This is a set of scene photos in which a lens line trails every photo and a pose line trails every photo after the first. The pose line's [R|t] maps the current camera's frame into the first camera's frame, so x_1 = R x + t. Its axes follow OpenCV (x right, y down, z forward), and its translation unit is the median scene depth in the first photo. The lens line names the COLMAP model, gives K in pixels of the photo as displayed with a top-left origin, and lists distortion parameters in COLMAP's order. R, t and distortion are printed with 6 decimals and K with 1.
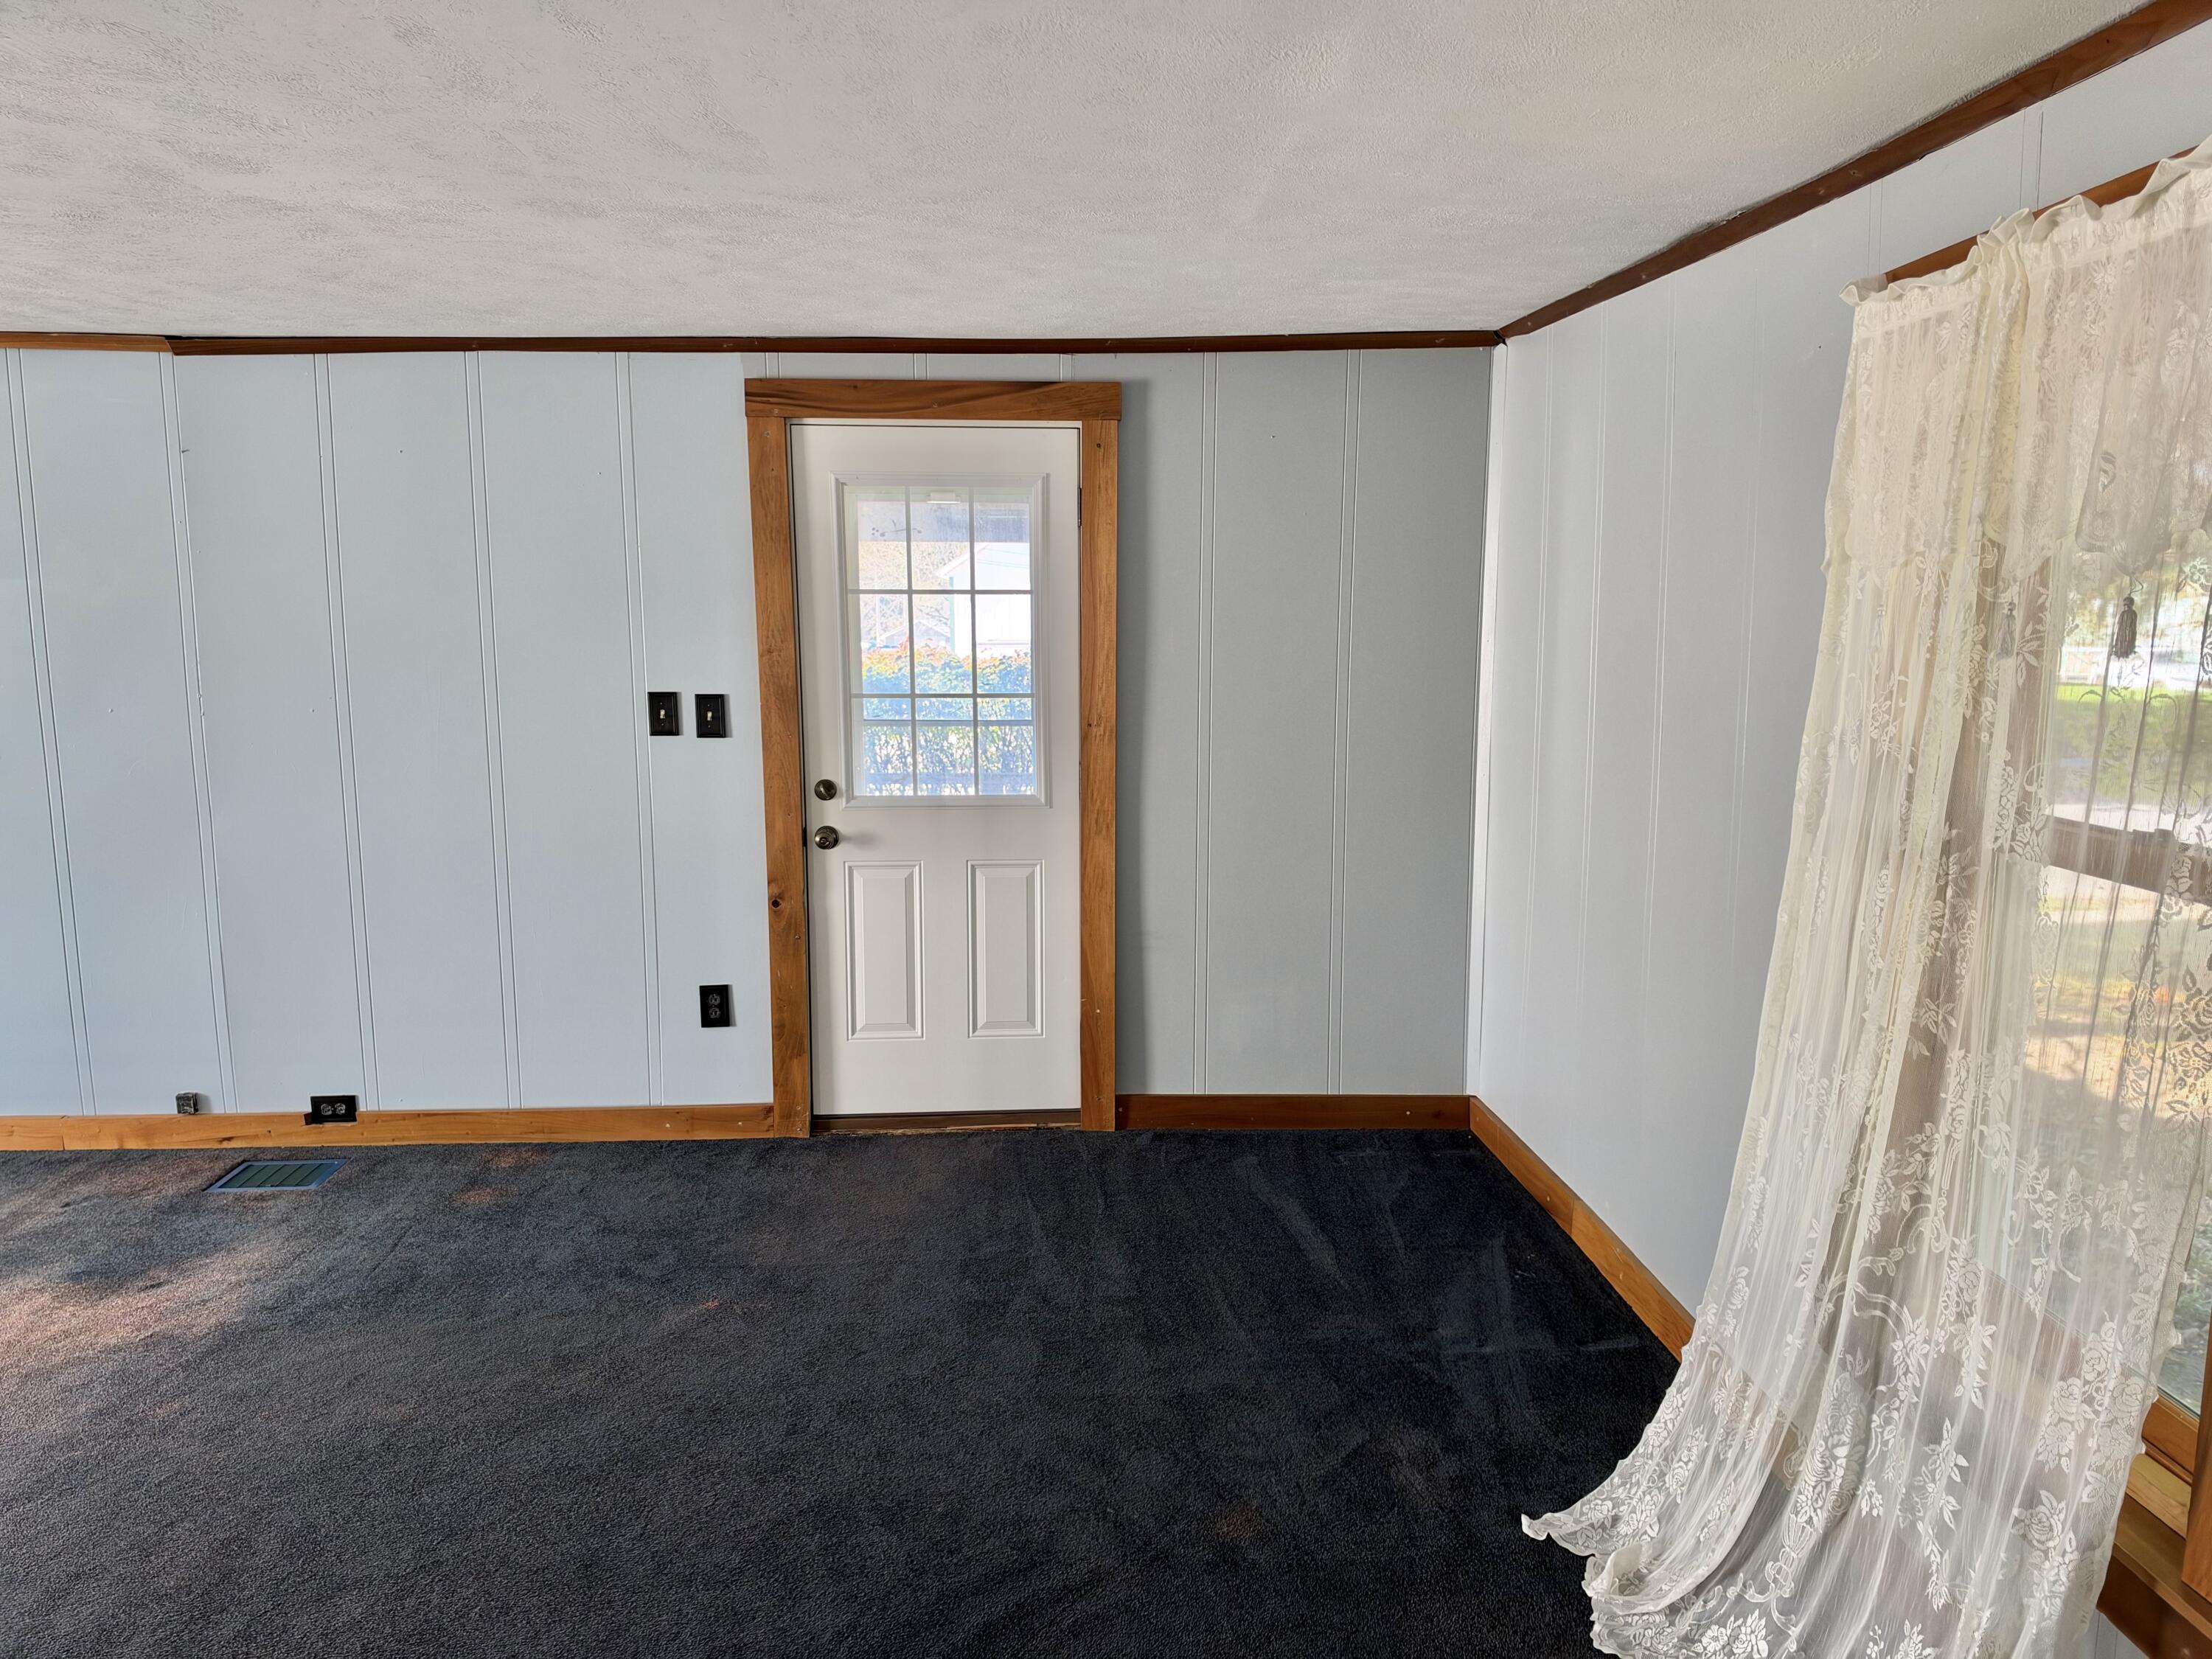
lens RADIAL K [[1588.1, 0, 1100.8], [0, 1588.1, 826.2], [0, 0, 1]] dist [0.052963, -0.076648]
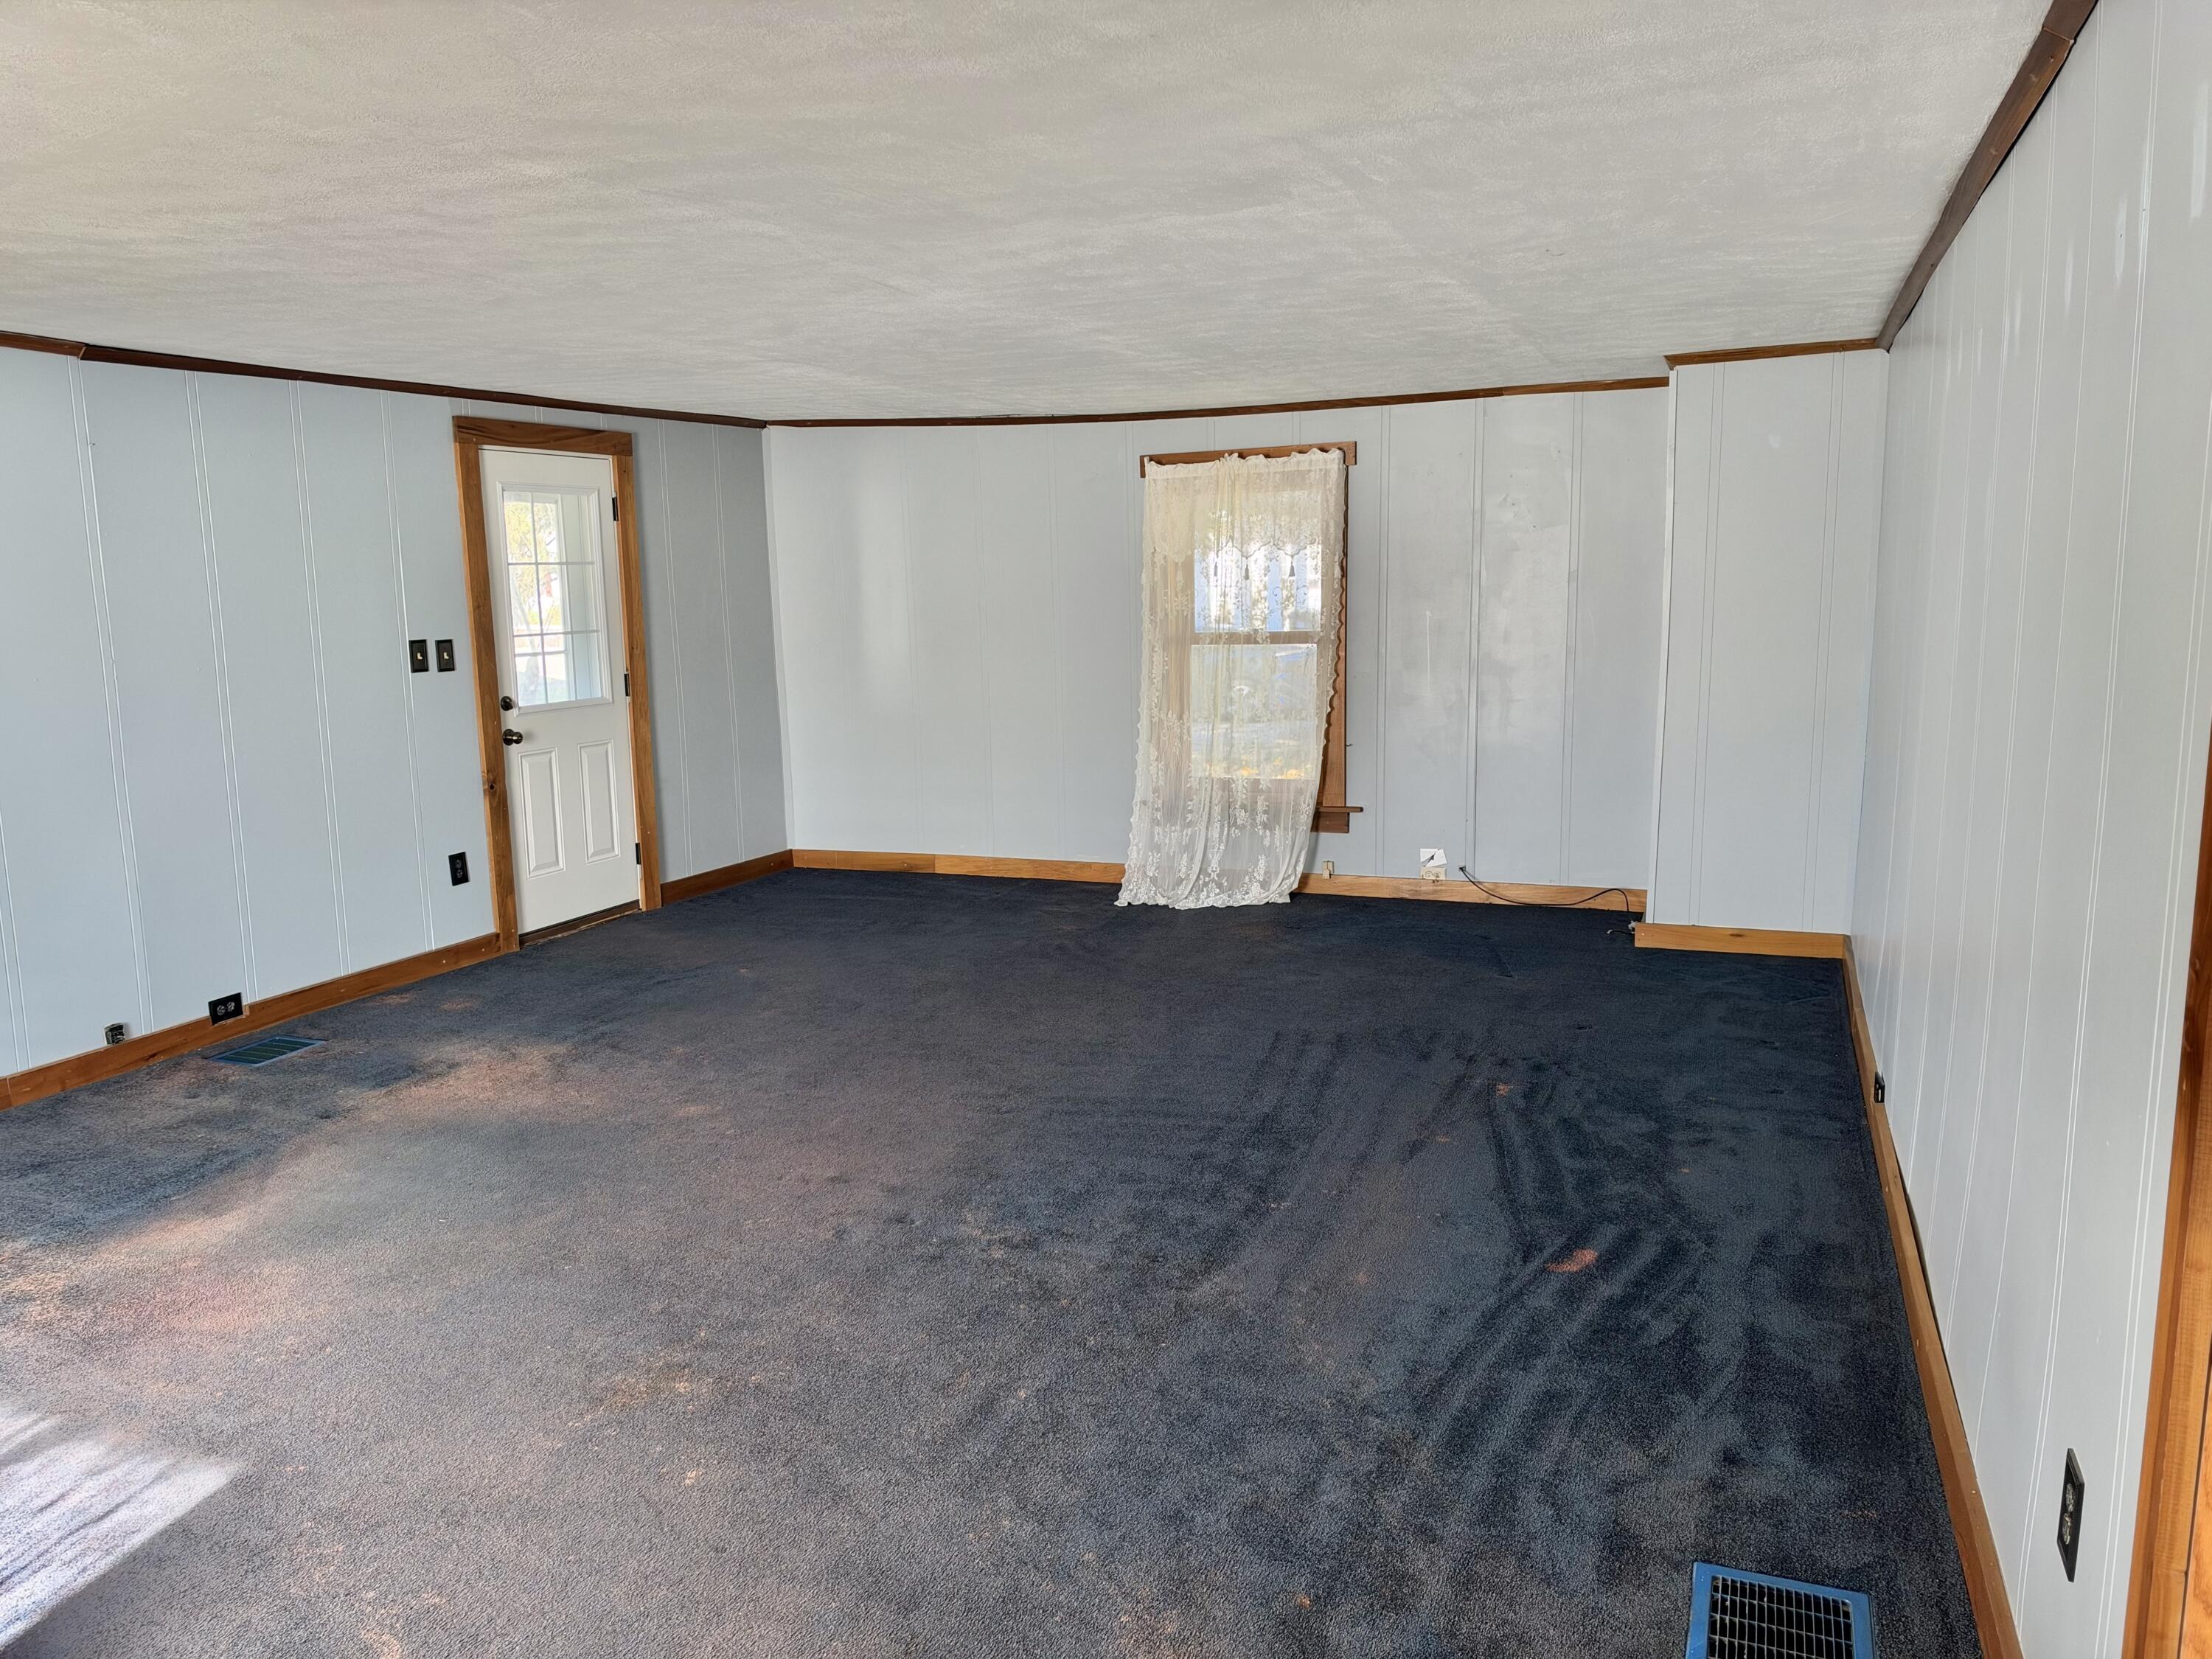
lens RADIAL K [[1723.1, 0, 1108.8], [0, 1723.1, 835.3], [0, 0, 1]] dist [-0.001421, -0.003961]
pose [[0.419900, -0.147931, 0.895433, -1.359702], [0.137361, 0.985620, 0.098417, 0.015889], [-0.897115, 0.081672, 0.434182, -0.148426]]
